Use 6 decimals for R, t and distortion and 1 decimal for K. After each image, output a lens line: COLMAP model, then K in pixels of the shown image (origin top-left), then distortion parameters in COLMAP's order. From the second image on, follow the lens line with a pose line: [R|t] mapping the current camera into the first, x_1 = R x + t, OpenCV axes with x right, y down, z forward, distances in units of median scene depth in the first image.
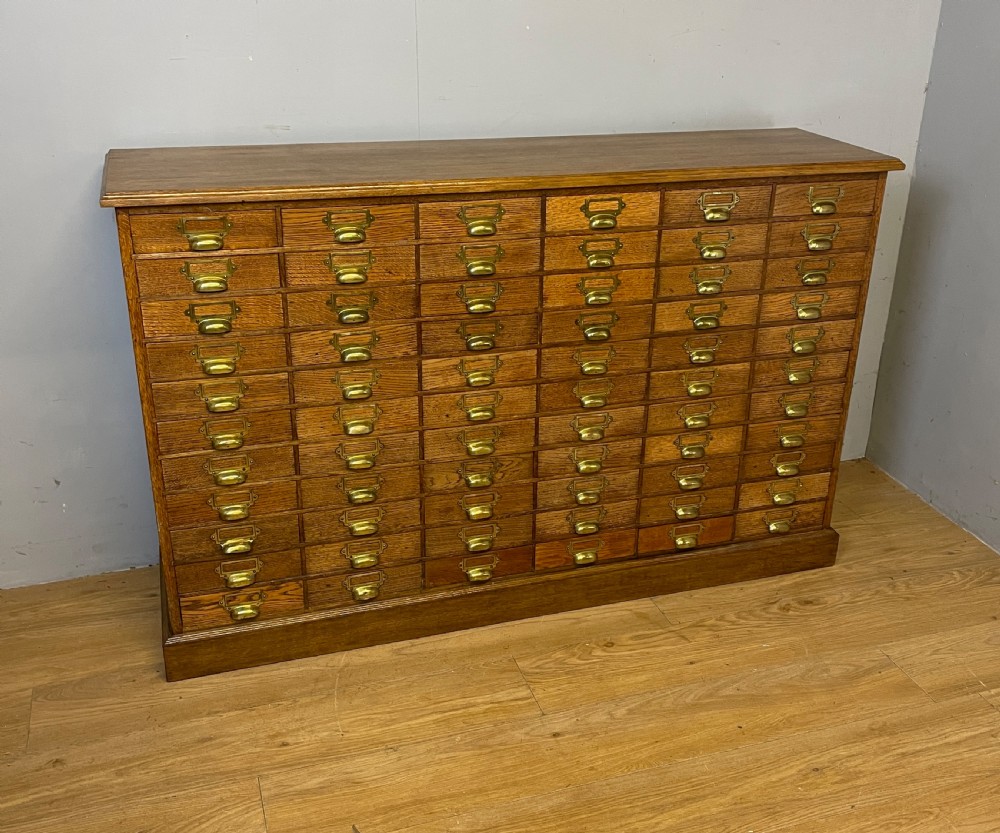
lens RADIAL K [[1065.1, 0, 529.5], [0, 1065.1, 406.5], [0, 0, 1]] dist [0.087458, 0.000000]
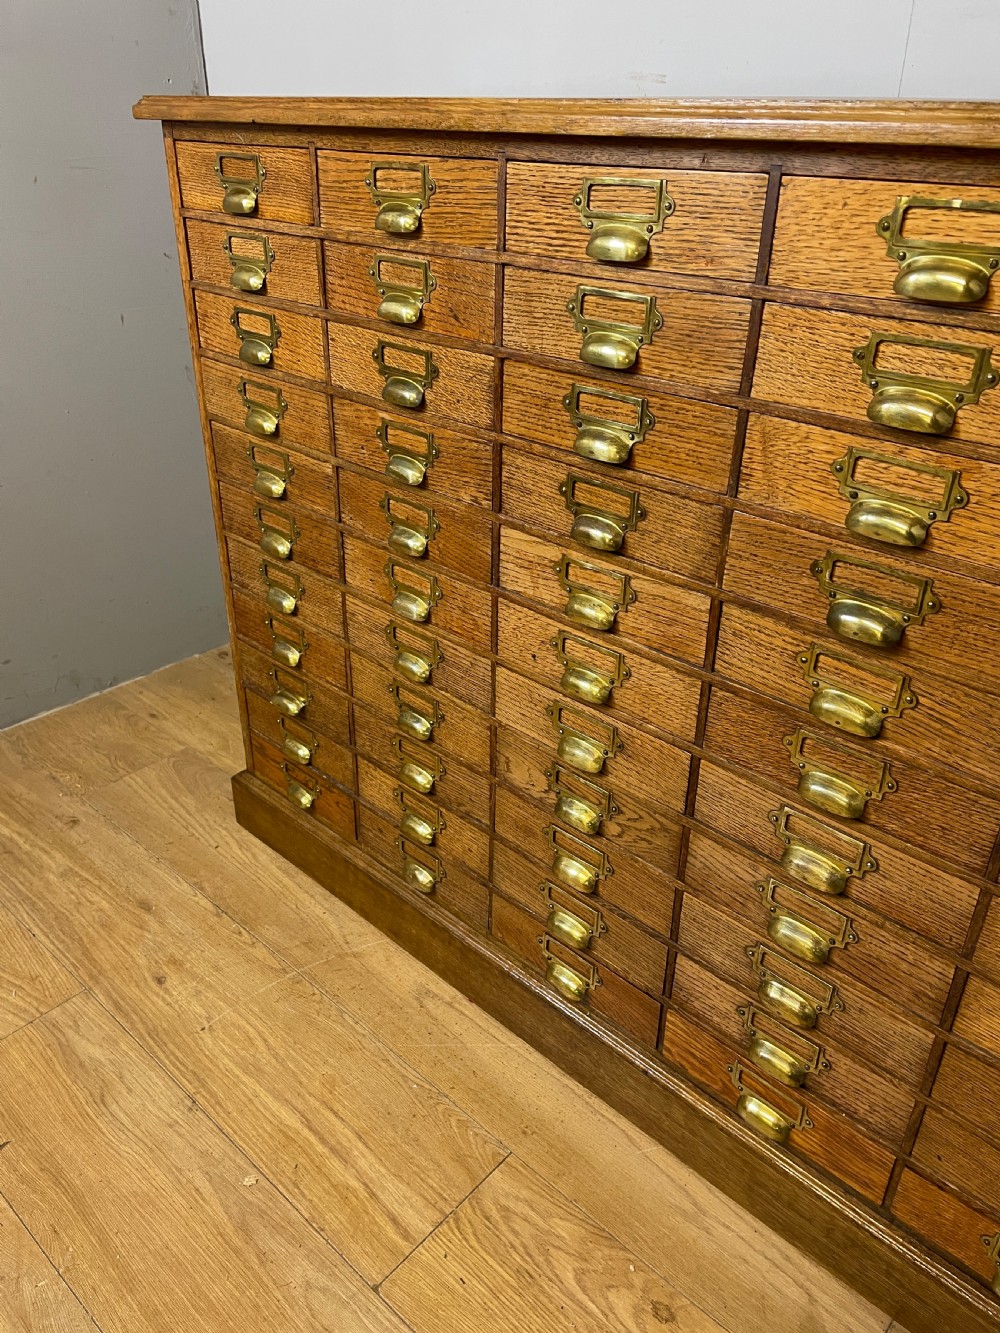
lens RADIAL K [[1010.3, 0, 490.0], [0, 1010.3, 666.1], [0, 0, 1]] dist [0.091265, -0.110715]
pose [[0.468789, 0.408316, -0.783272, 0.274019], [-0.351570, 0.899733, 0.258611, -0.098784], [0.810330, 0.154141, 0.565336, 0.707339]]
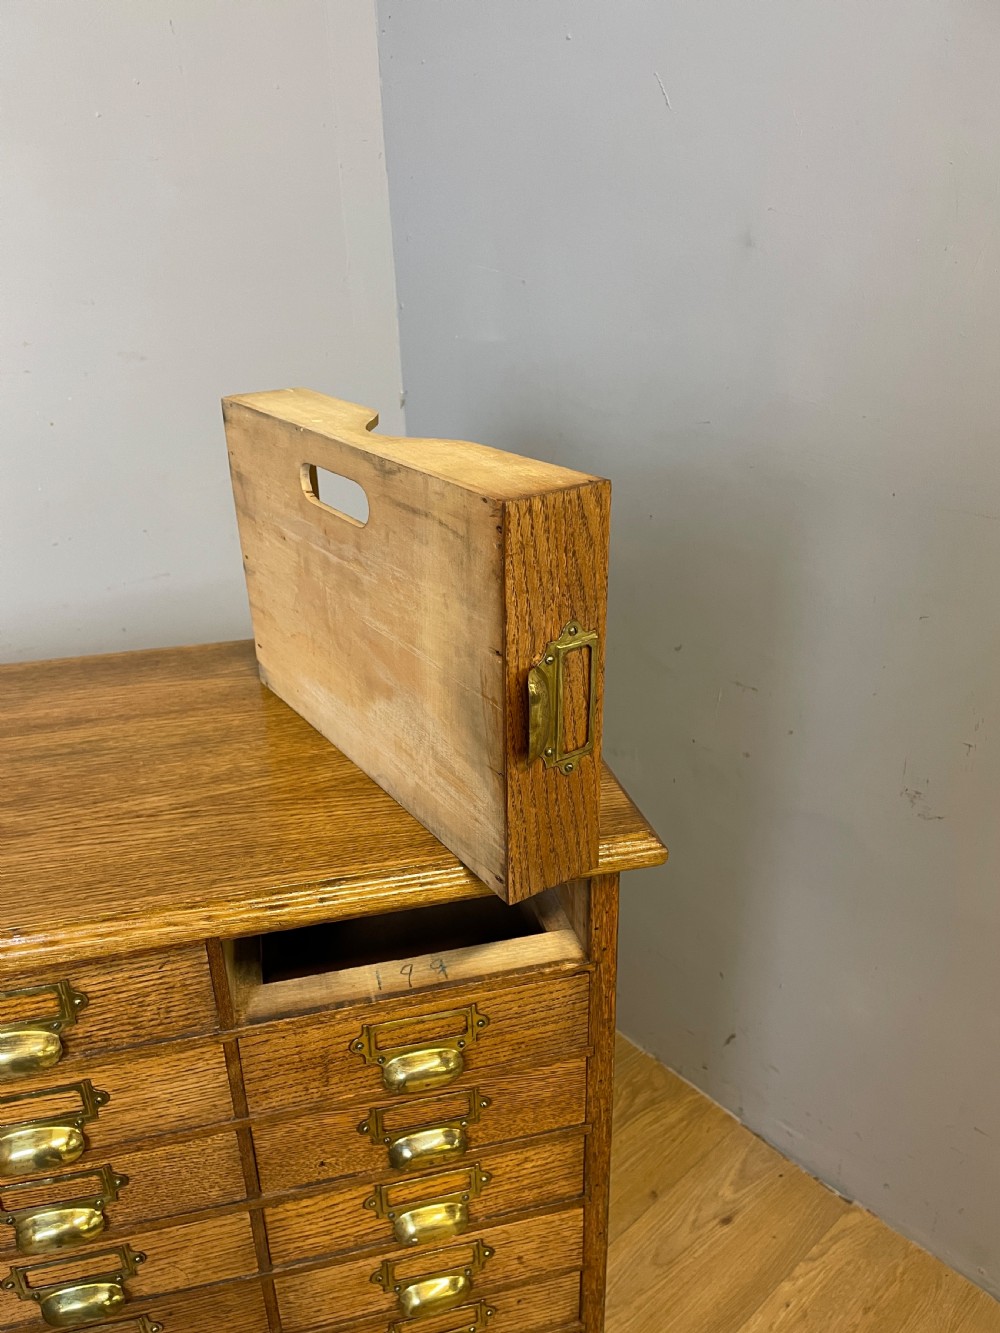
lens RADIAL K [[1010.3, 0, 493.9], [0, 1010.3, 680.1], [0, 0, 1]] dist [0.091265, -0.110715]
pose [[0.995504, -0.005086, -0.094584, 0.332500], [0.007127, 0.999749, 0.021251, -0.284489], [0.094453, -0.021830, 0.995290, 0.719757]]
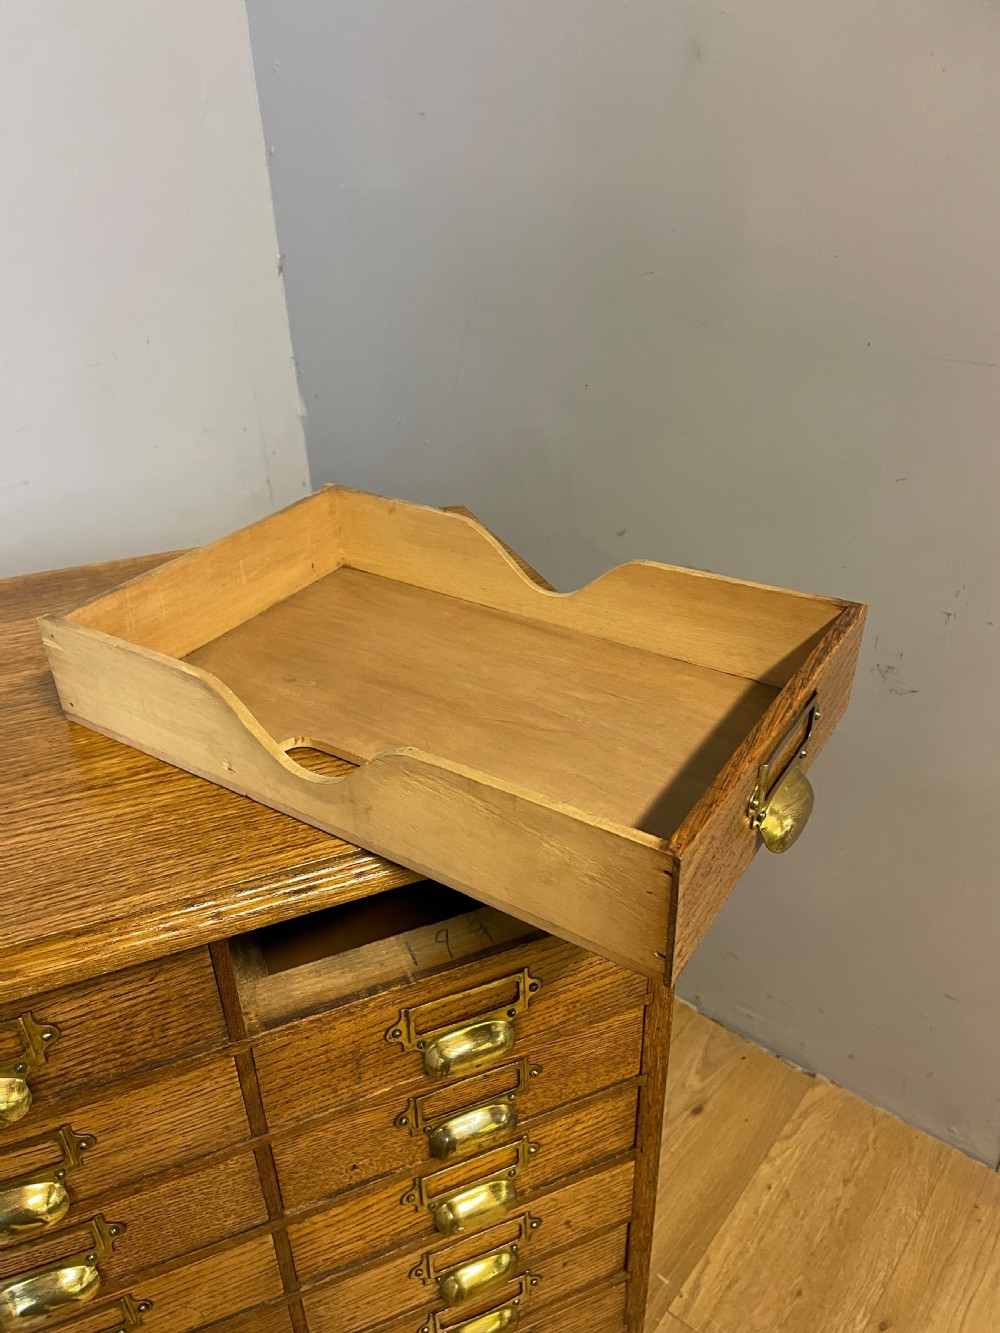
lens RADIAL K [[1010.3, 0, 488.2], [0, 1010.3, 679.4], [0, 0, 1]] dist [0.091265, -0.110715]
pose [[0.996344, -0.078993, 0.032544, 0.283287], [0.074304, 0.989212, 0.126246, -0.285996], [-0.042165, -0.123366, 0.991465, 0.777910]]
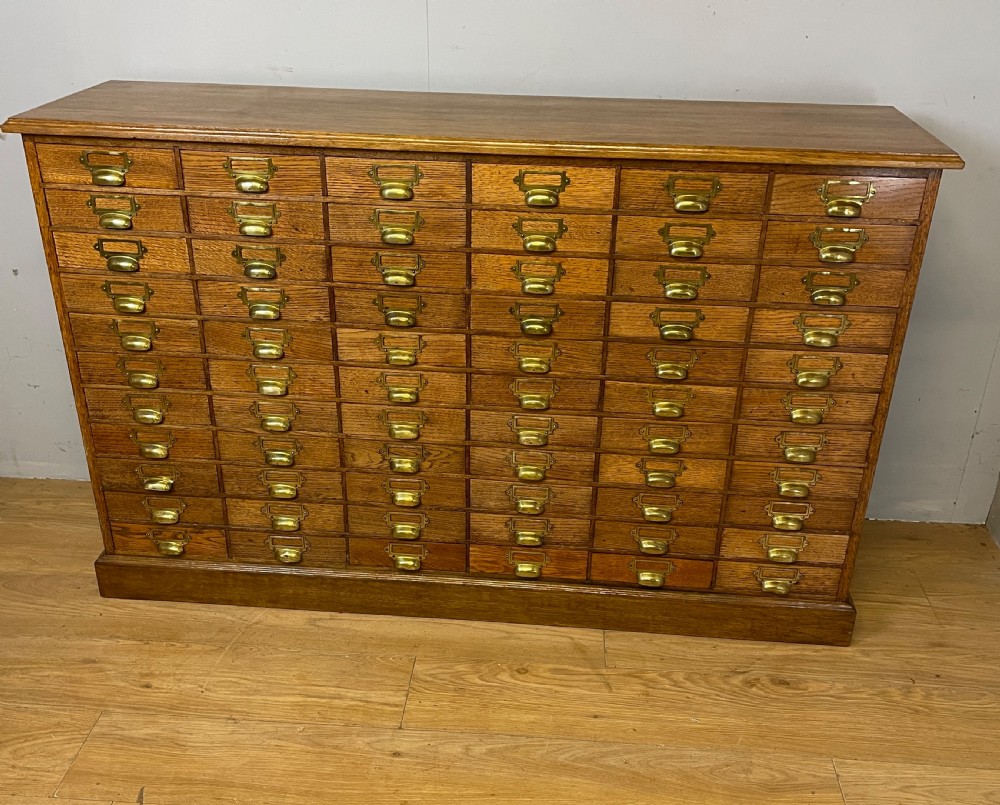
lens RADIAL K [[1001.9, 0, 505.5], [0, 1001.9, 419.7], [0, 0, 1]] dist [0.069892, 0.000000]
pose [[0.919731, 0.174825, -0.351470, 0.340581], [-0.153772, 0.984252, 0.087185, -0.060943], [0.361177, -0.026140, 0.932131, 0.221537]]
